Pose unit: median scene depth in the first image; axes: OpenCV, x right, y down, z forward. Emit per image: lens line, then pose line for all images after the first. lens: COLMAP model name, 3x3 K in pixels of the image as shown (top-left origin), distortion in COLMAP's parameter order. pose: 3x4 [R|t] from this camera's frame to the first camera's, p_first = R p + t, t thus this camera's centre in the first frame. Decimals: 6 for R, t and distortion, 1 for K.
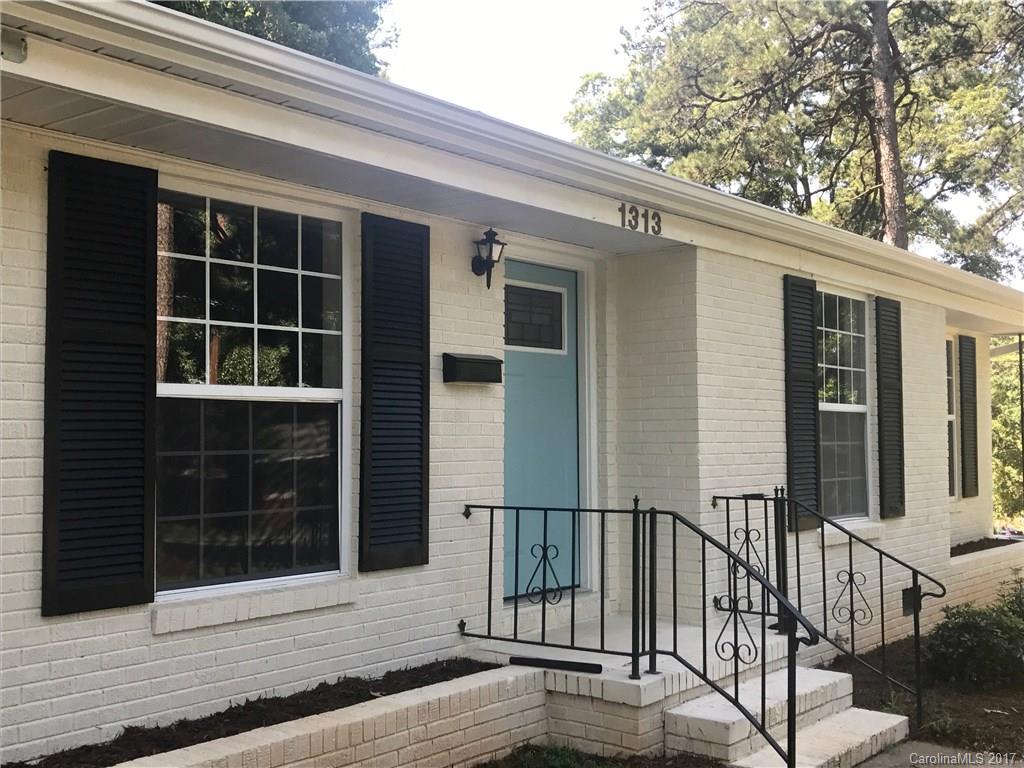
lens RADIAL K [[1116.9, 0, 515.0], [0, 1116.9, 377.7], [0, 0, 1]] dist [0.102811, -0.241904]
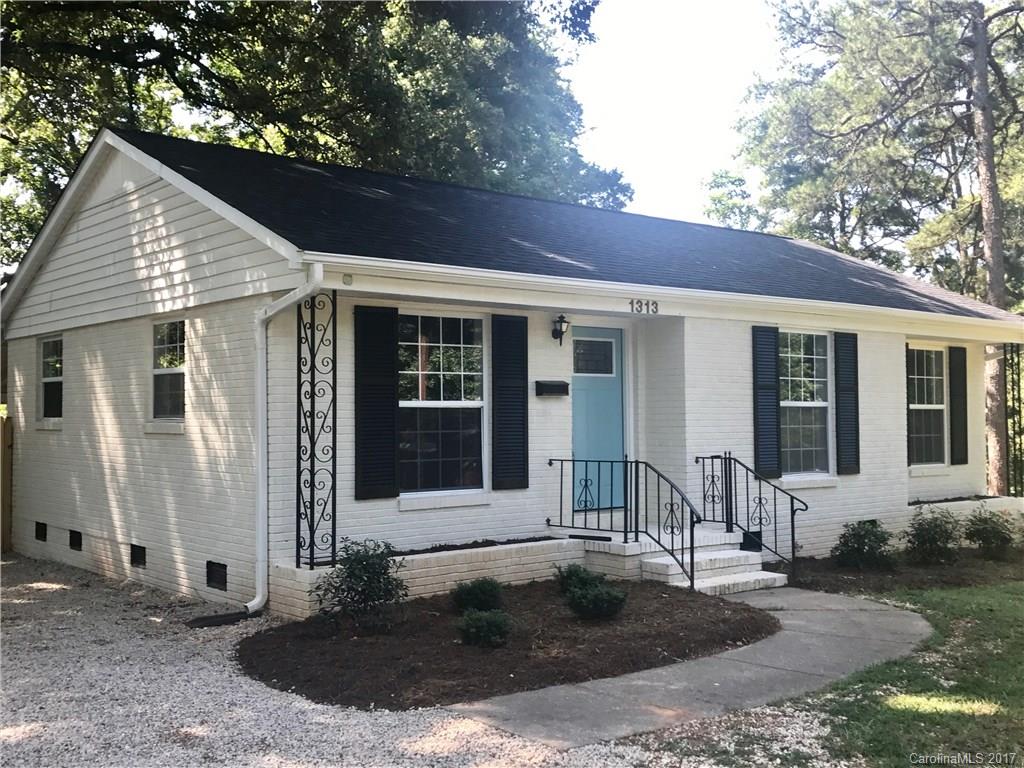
lens RADIAL K [[1116.8, 0, 512.0], [0, 1116.8, 384.0], [0, 0, 1]] dist [0.103076, -0.260611]
pose [[0.983638, -0.004531, -0.180100, 0.236167], [0.009287, 0.999630, 0.025575, -0.064535], [0.179917, -0.026829, 0.983316, -0.889534]]
